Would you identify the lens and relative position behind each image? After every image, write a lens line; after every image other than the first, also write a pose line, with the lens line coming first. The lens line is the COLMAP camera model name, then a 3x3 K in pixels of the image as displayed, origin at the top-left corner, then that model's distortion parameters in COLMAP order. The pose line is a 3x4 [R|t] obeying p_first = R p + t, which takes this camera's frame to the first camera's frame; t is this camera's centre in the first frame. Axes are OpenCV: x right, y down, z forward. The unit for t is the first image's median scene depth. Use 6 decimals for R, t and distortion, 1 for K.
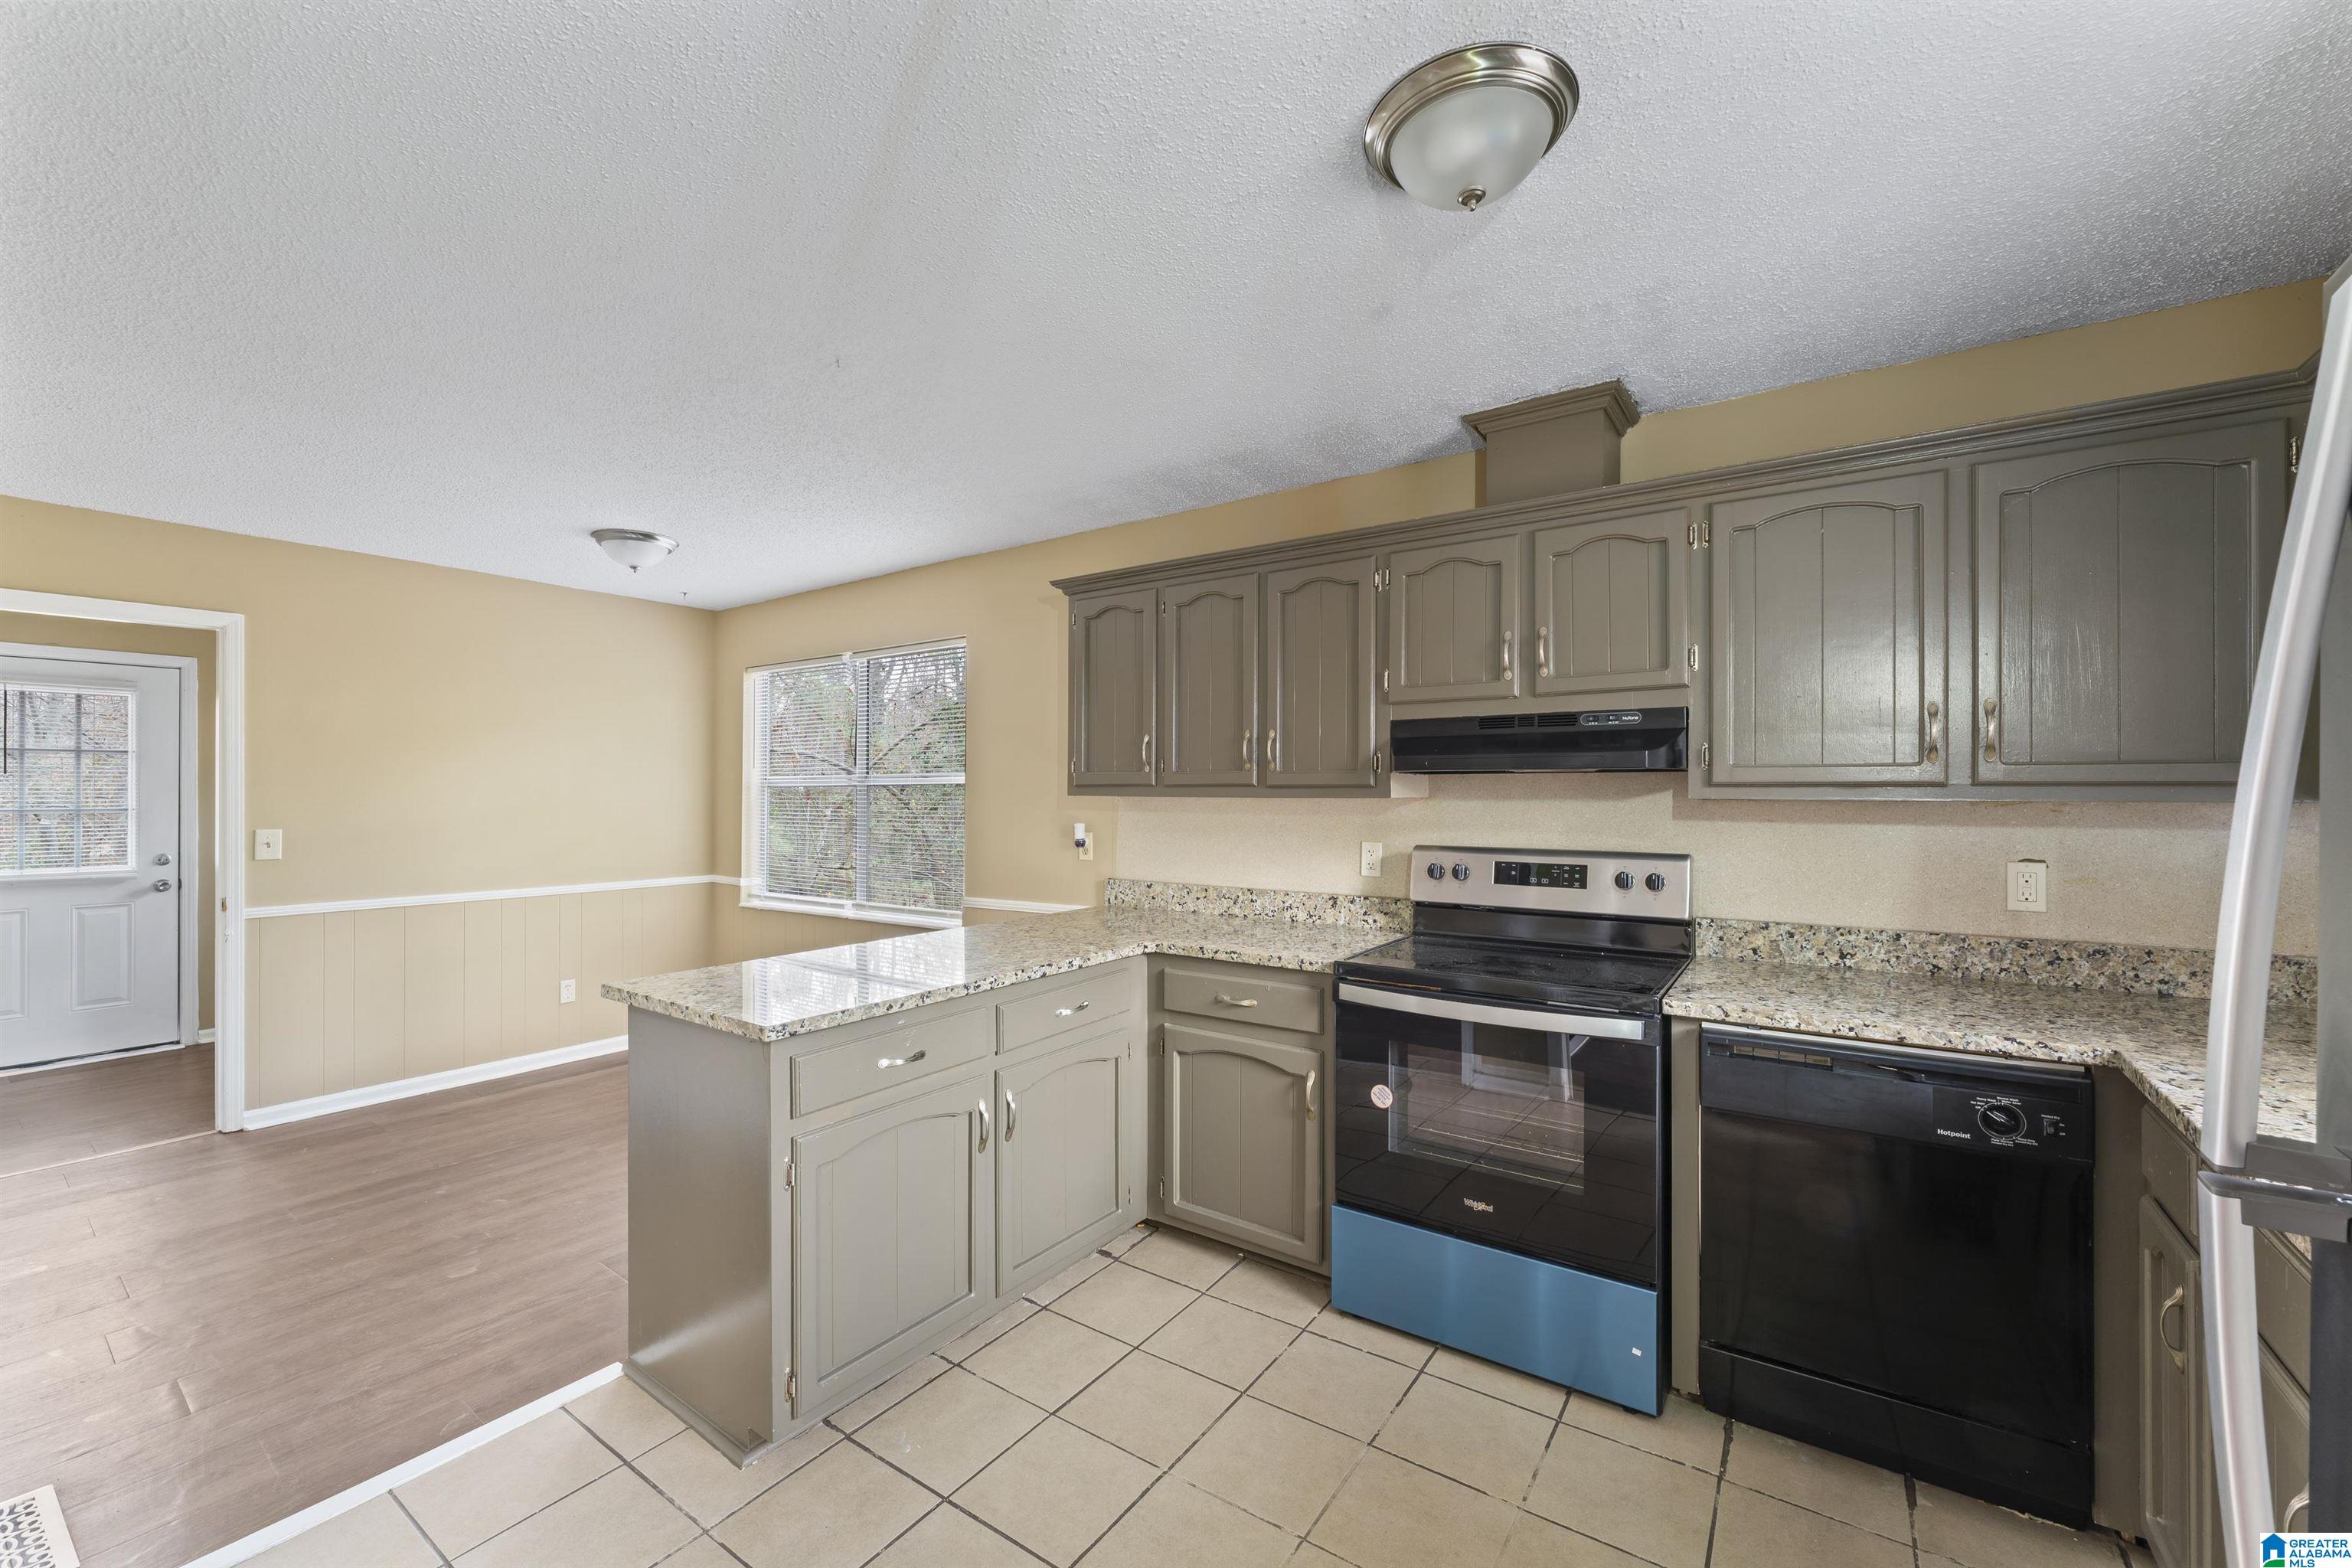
lens RADIAL K [[957.2, 0, 1159.2], [0, 957.2, 788.9], [0, 0, 1]] dist [0.000489, -0.000319]
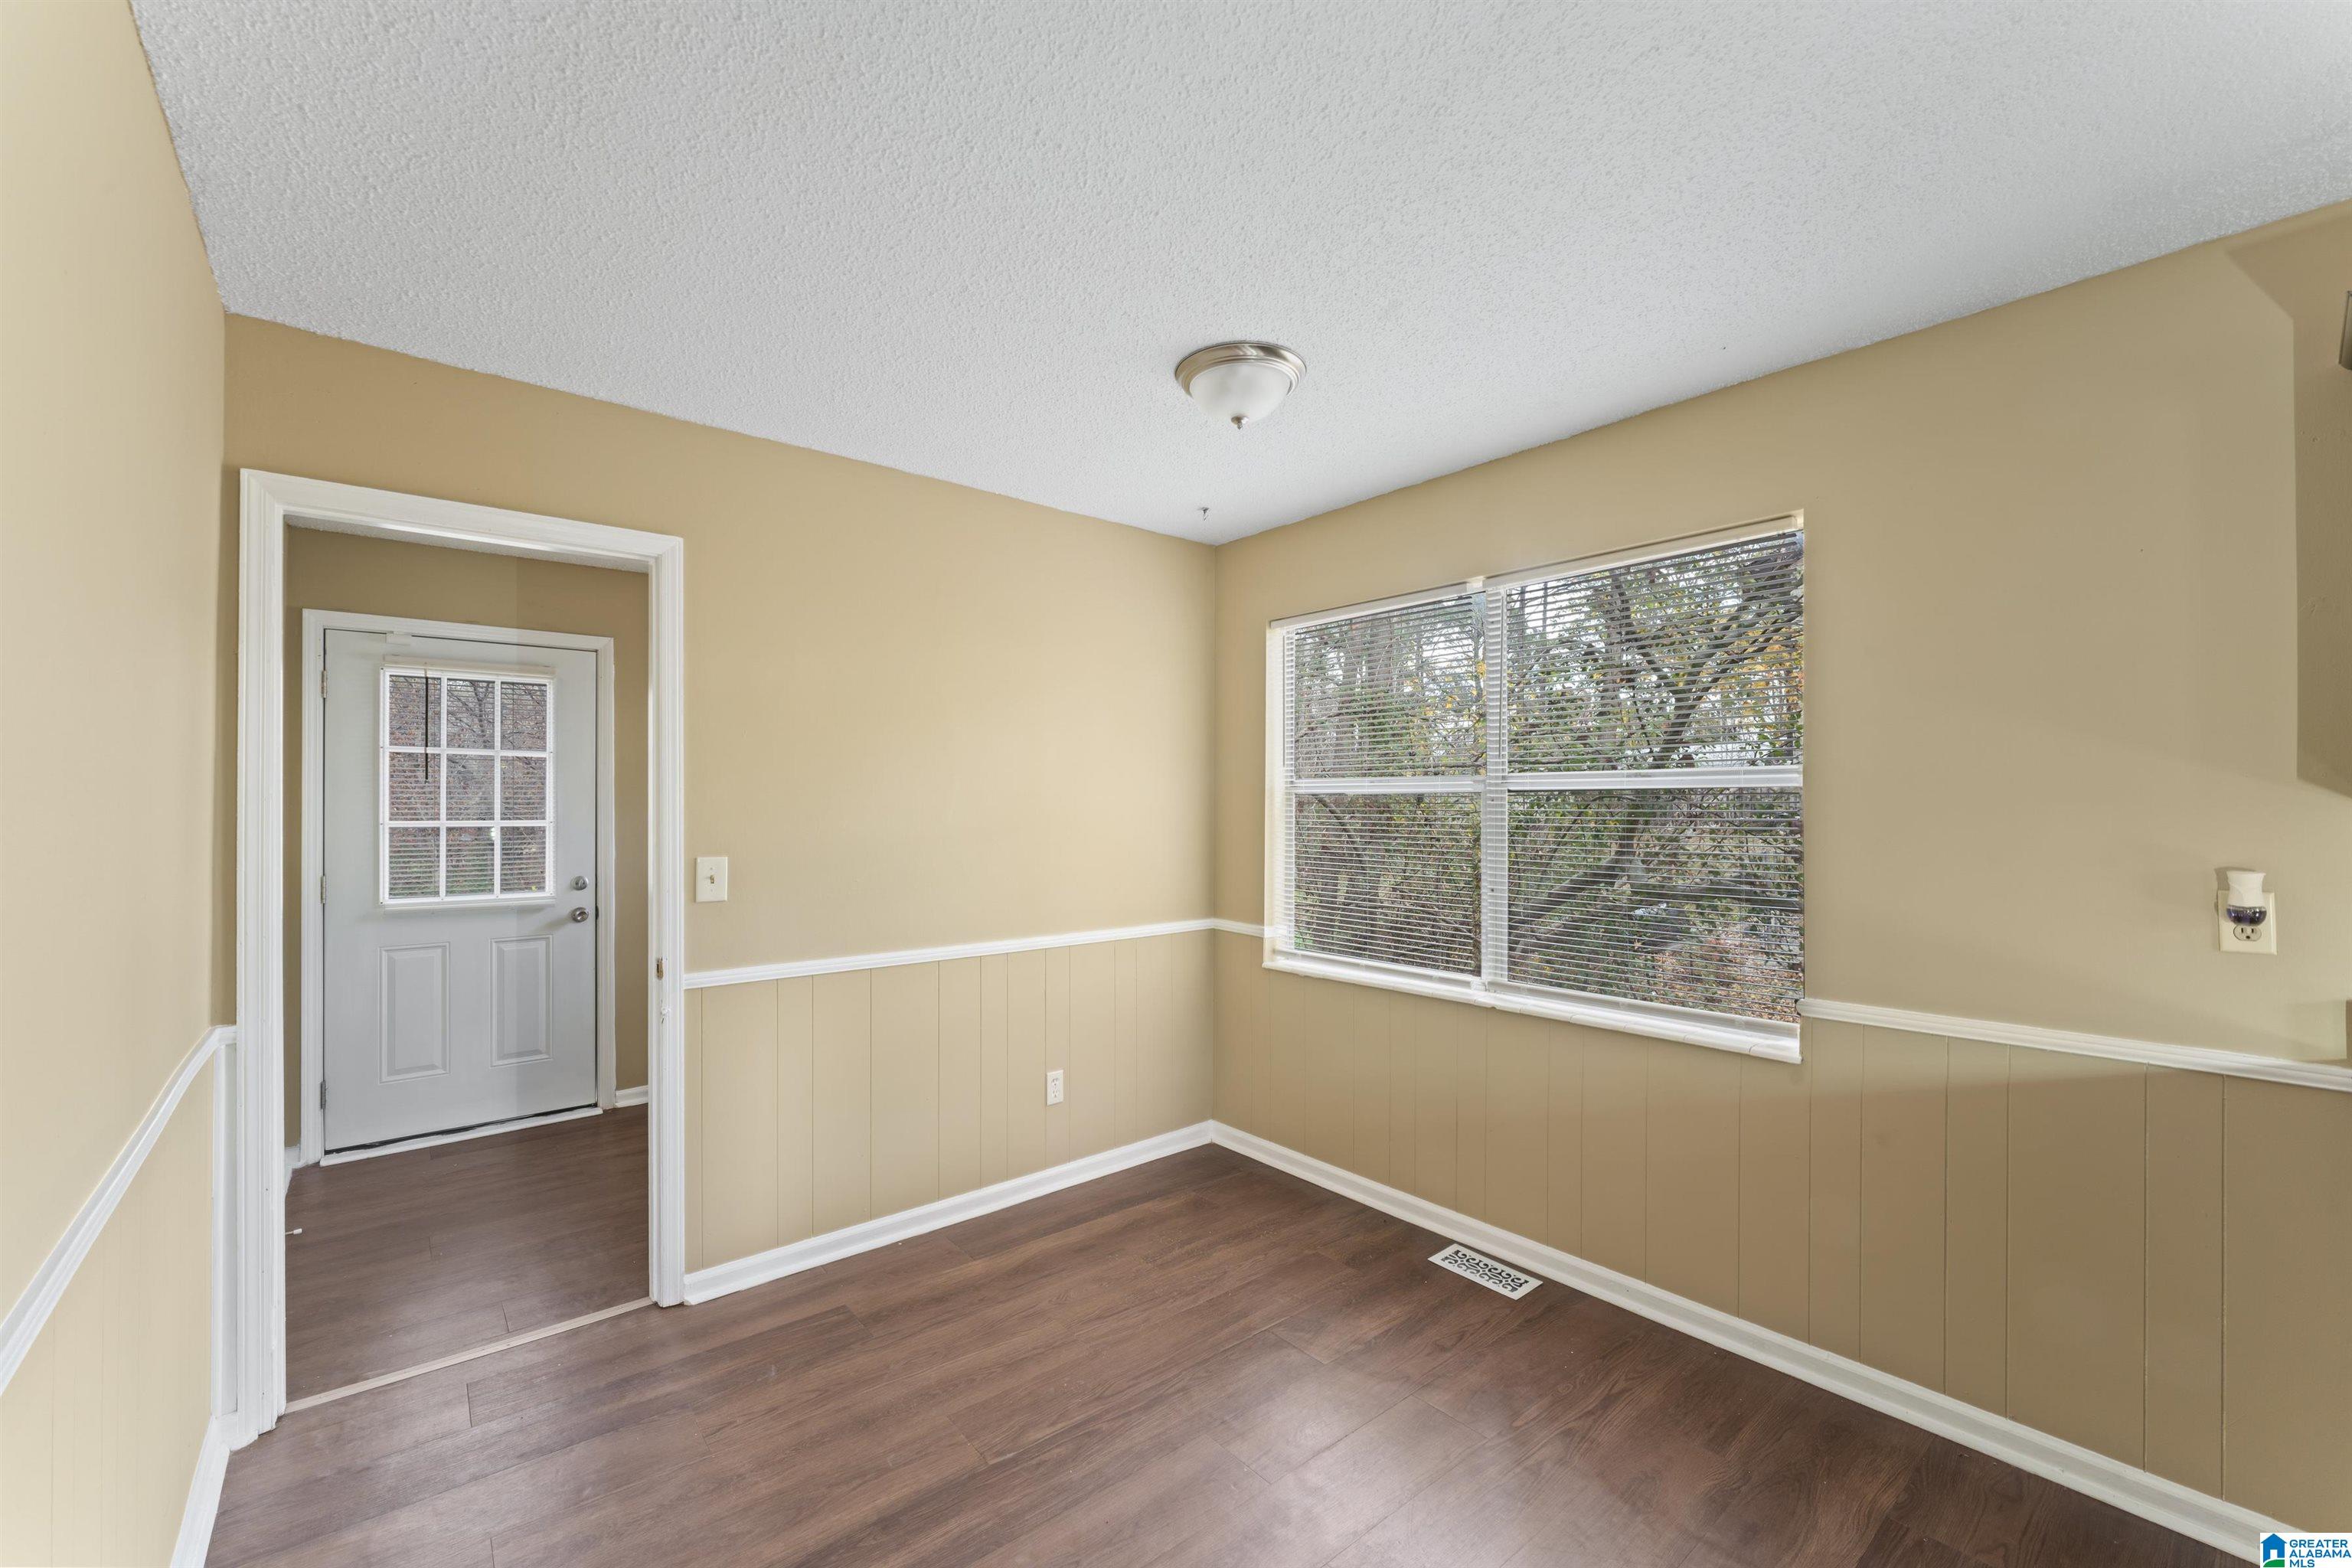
lens RADIAL K [[957.2, 0, 1159.3], [0, 957.2, 801.9], [0, 0, 1]] dist [0.000489, -0.000319]
pose [[0.967729, 0.000692, -0.251993, -0.415423], [0.000206, 0.999994, 0.003539, 0.001236], [0.251994, -0.003477, 0.967723, 0.388956]]
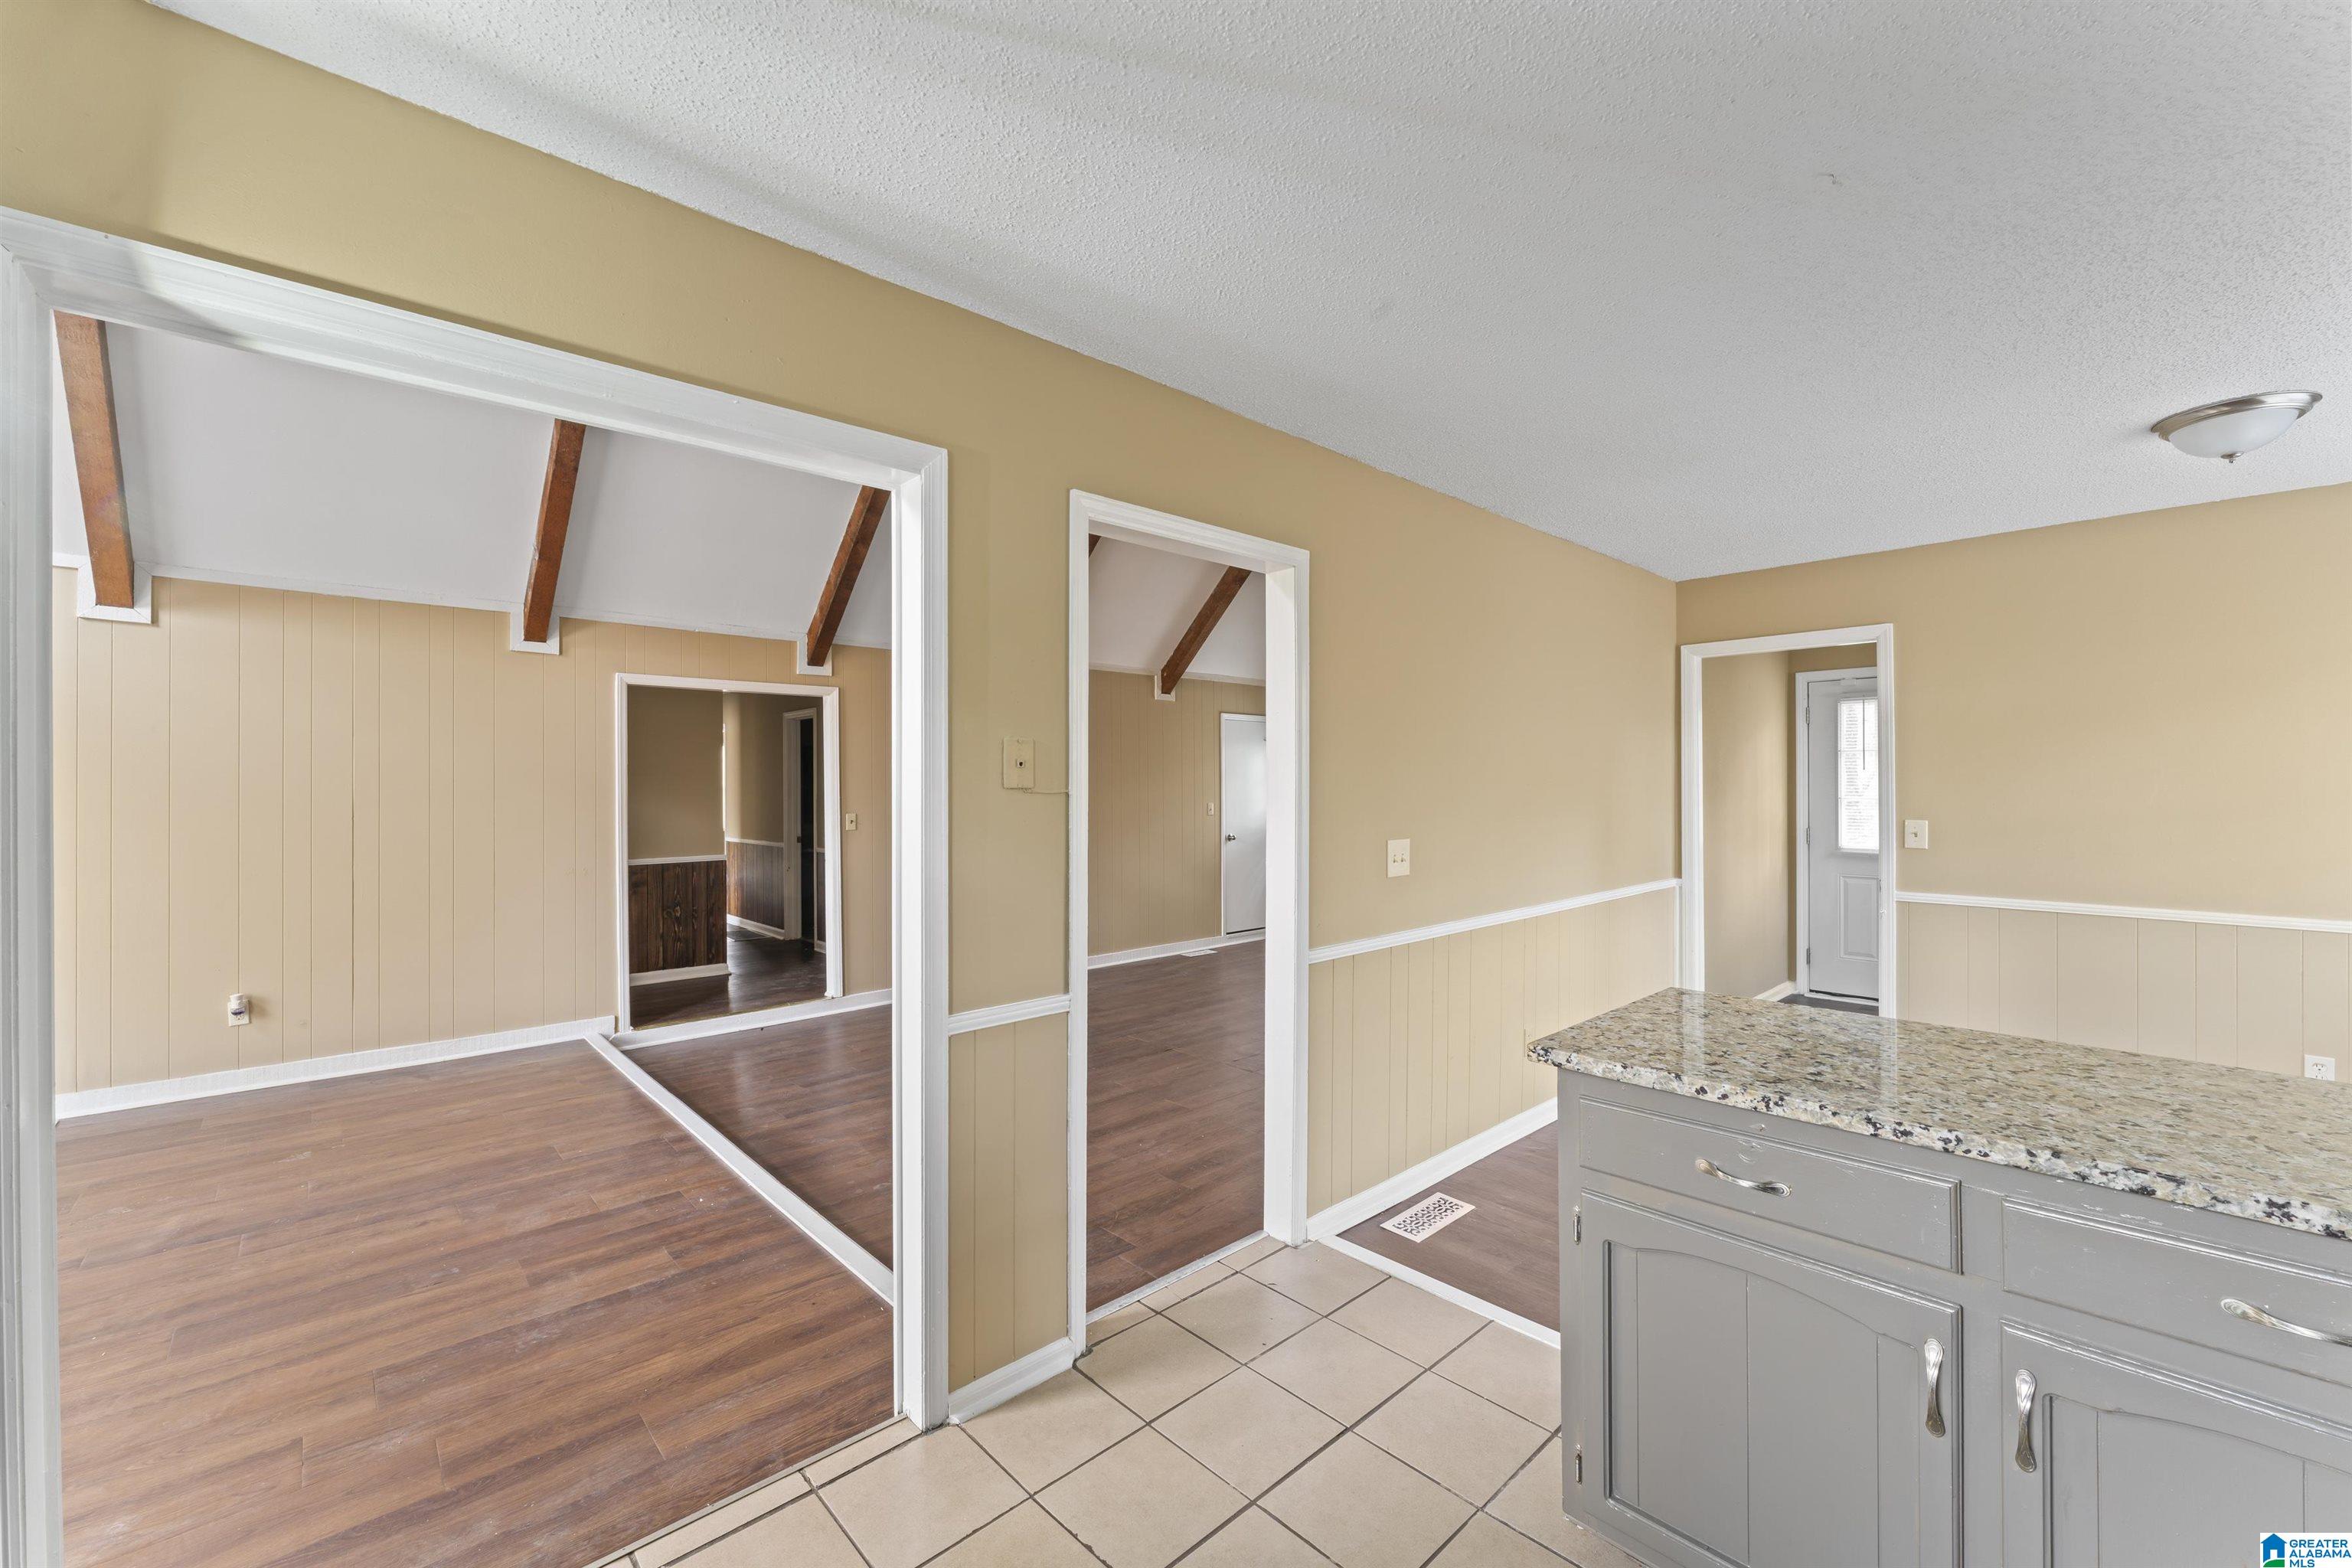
lens RADIAL K [[957.2, 0, 1173.1], [0, 957.2, 788.0], [0, 0, 1]] dist [0.000489, -0.000319]
pose [[-0.200504, 0.005718, -0.979676, 0.252416], [0.009738, 0.999945, 0.003844, -0.004864], [0.979645, -0.008769, -0.200548, 0.370851]]
